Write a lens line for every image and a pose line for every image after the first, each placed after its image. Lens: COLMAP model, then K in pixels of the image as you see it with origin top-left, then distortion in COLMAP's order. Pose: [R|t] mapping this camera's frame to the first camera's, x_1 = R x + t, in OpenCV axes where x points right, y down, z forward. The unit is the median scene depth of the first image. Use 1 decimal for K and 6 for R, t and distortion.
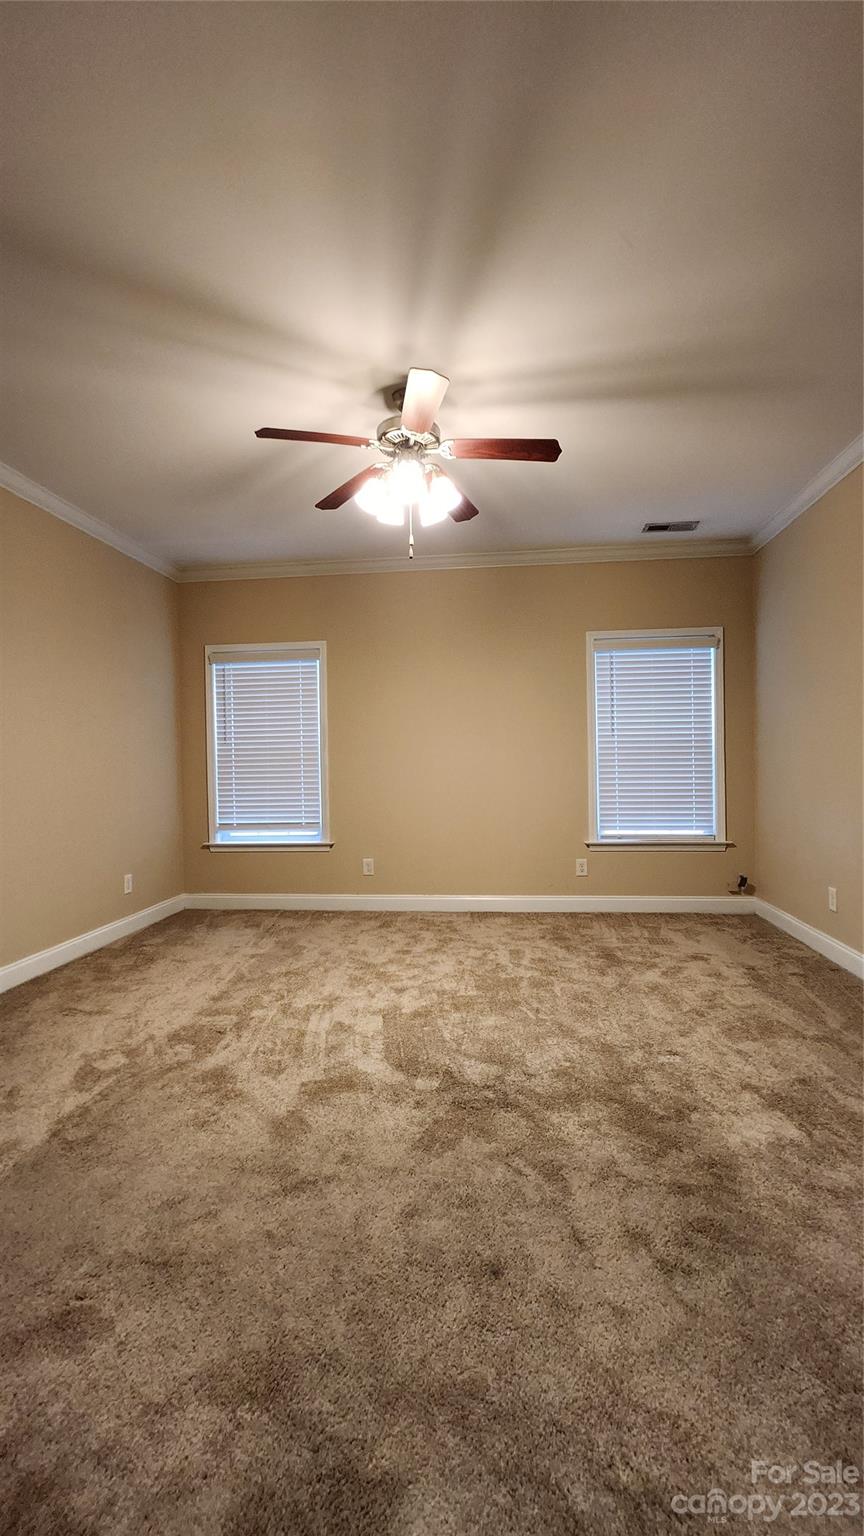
lens RADIAL K [[611.3, 0, 450.4], [0, 611.3, 774.2], [0, 0, 1]] dist [-0.008951, -0.004821]
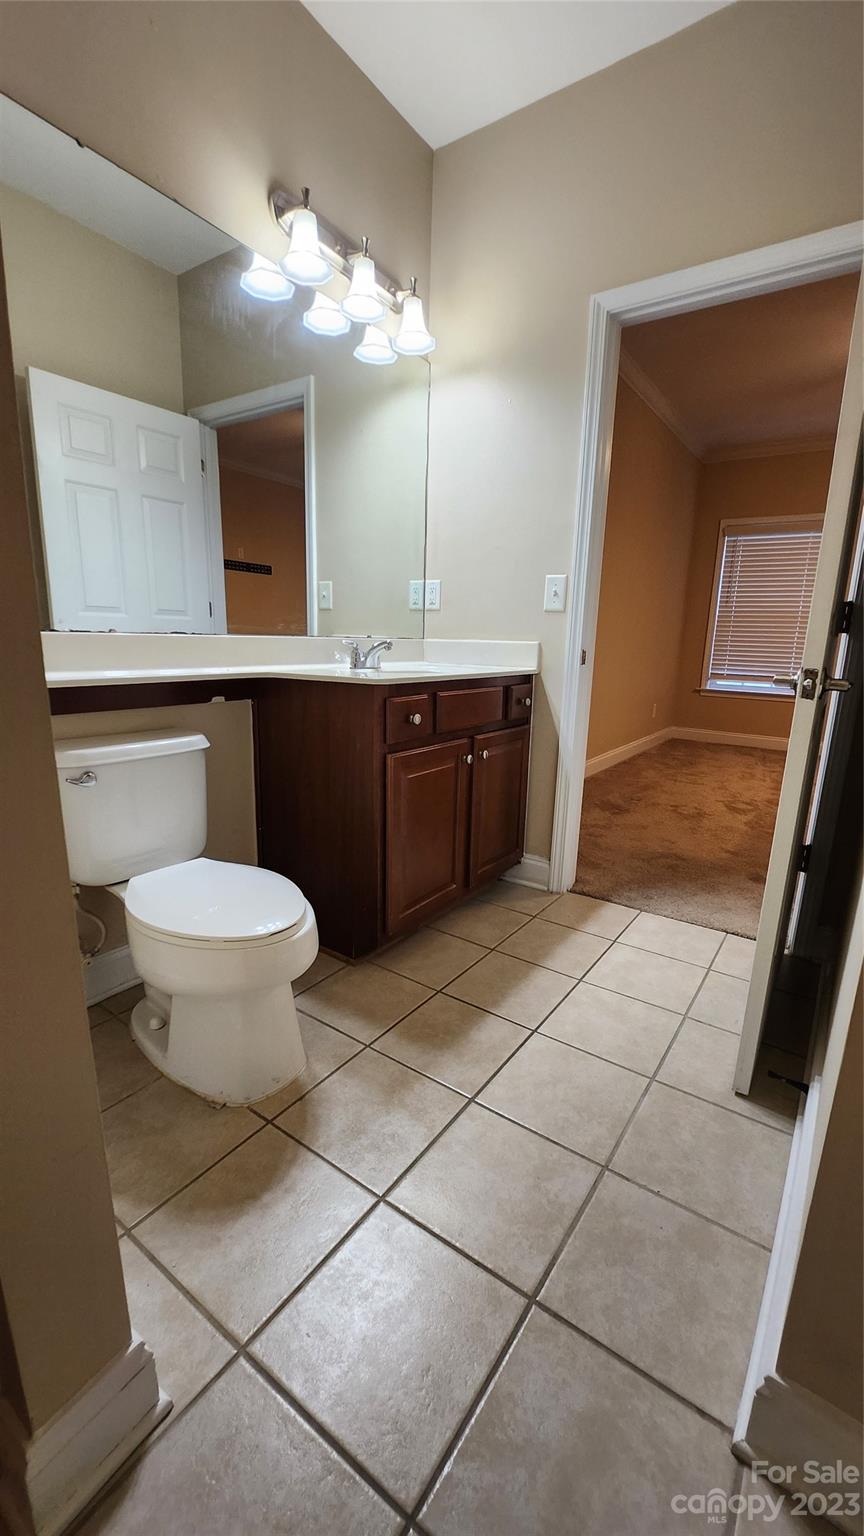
lens RADIAL K [[613.1, 0, 448.6], [0, 613.1, 775.7], [0, 0, 1]] dist [-0.001583, -0.009874]
pose [[0.875714, 0.148327, -0.459482, -0.369992], [-0.051042, 0.974751, 0.217384, 0.062912], [0.480124, -0.166913, 0.861174, -0.541362]]
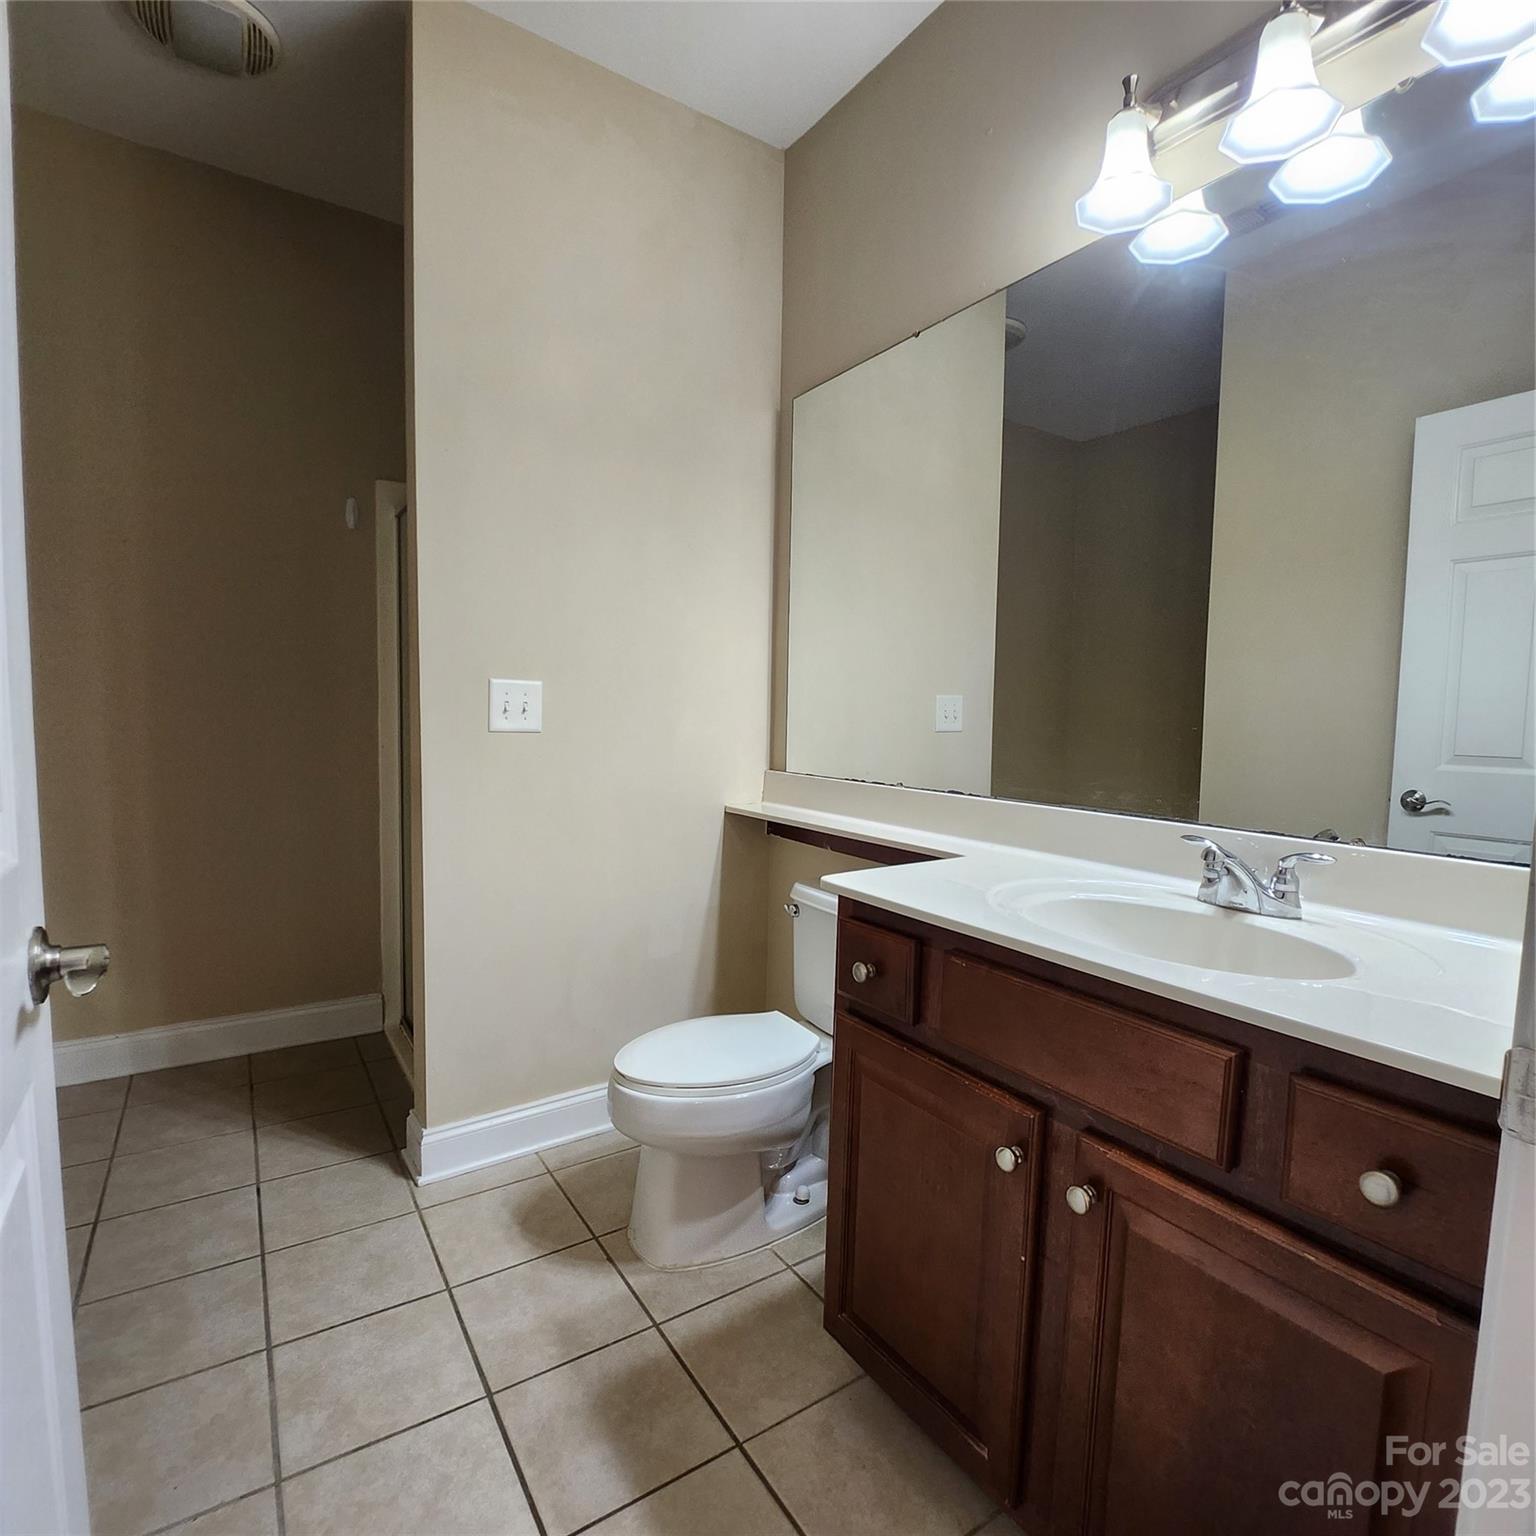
lens RADIAL K [[823.7, 0, 791.8], [0, 823.7, 774.7], [0, 0, 1]] dist [-0.020889, -0.000576]
pose [[-0.762851, 0.045889, -0.644944, -0.378466], [-0.022436, 0.994999, 0.097334, 0.005258], [0.646185, 0.088721, -0.758006, 0.167466]]
